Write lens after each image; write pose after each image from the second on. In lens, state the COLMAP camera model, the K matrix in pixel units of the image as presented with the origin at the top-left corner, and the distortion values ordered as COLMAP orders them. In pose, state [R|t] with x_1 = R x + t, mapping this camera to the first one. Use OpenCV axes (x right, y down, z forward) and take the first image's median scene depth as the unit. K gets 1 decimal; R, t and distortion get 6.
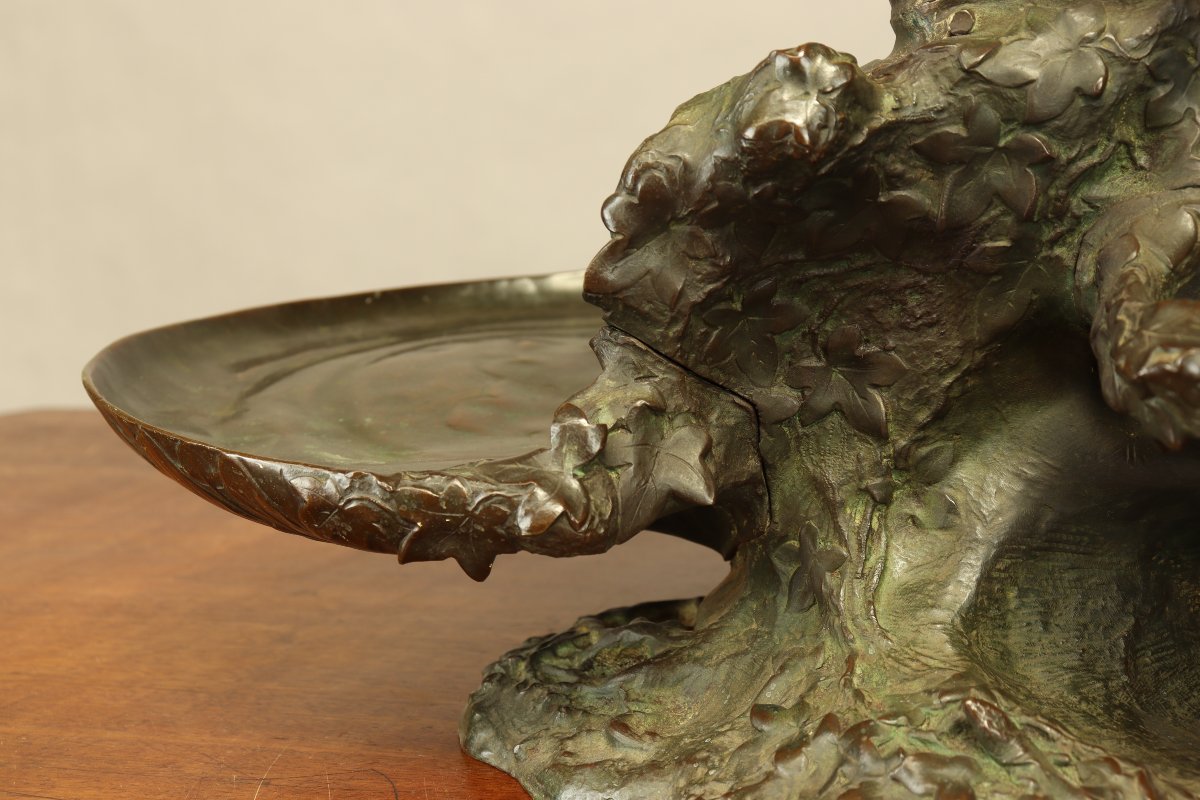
lens RADIAL K [[2084.3, 0, 593.9], [0, 2084.3, 411.7], [0, 0, 1]] dist [0.134641, 0.000000]
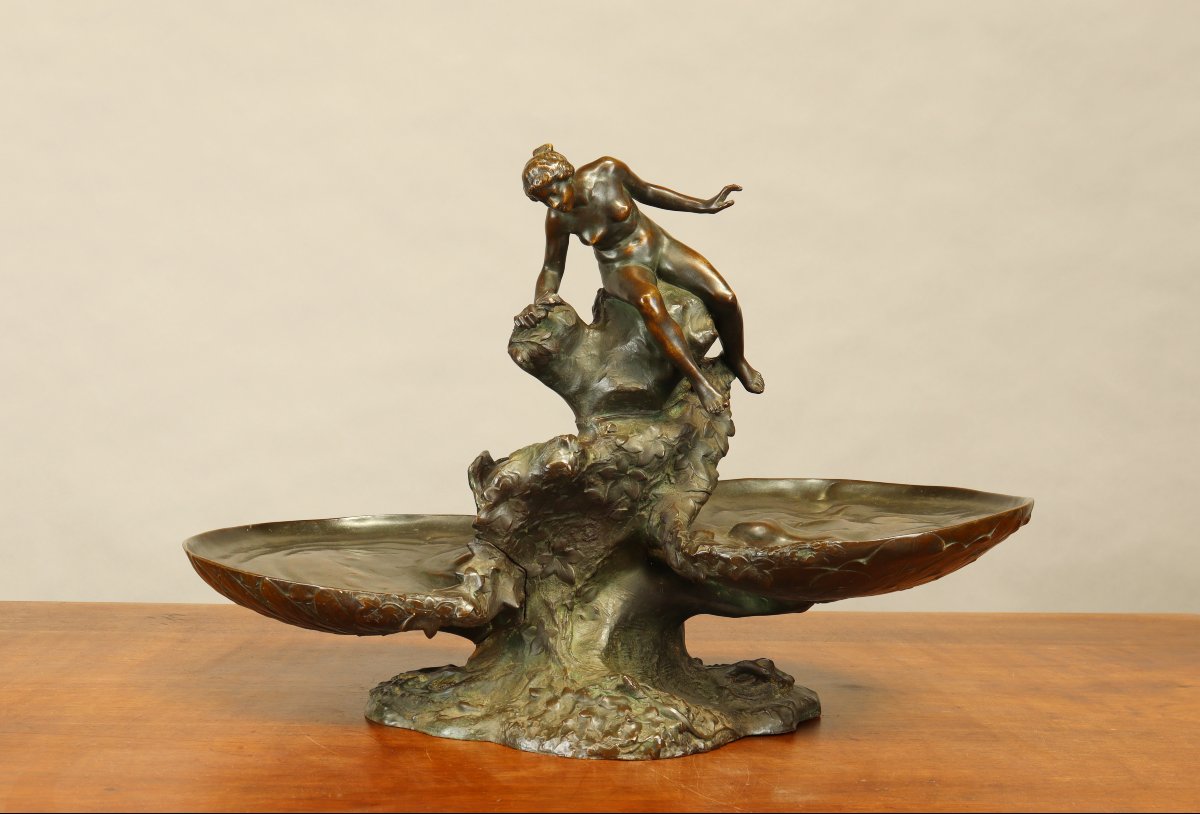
lens RADIAL K [[1772.9, 0, 597.3], [0, 1772.9, 402.8], [0, 0, 1]] dist [-0.107874, 0.000000]
pose [[0.918927, 0.049408, 0.391320, -0.727776], [0.006496, 0.990093, -0.140261, 0.102159], [-0.394374, 0.131432, 0.909503, -1.060529]]
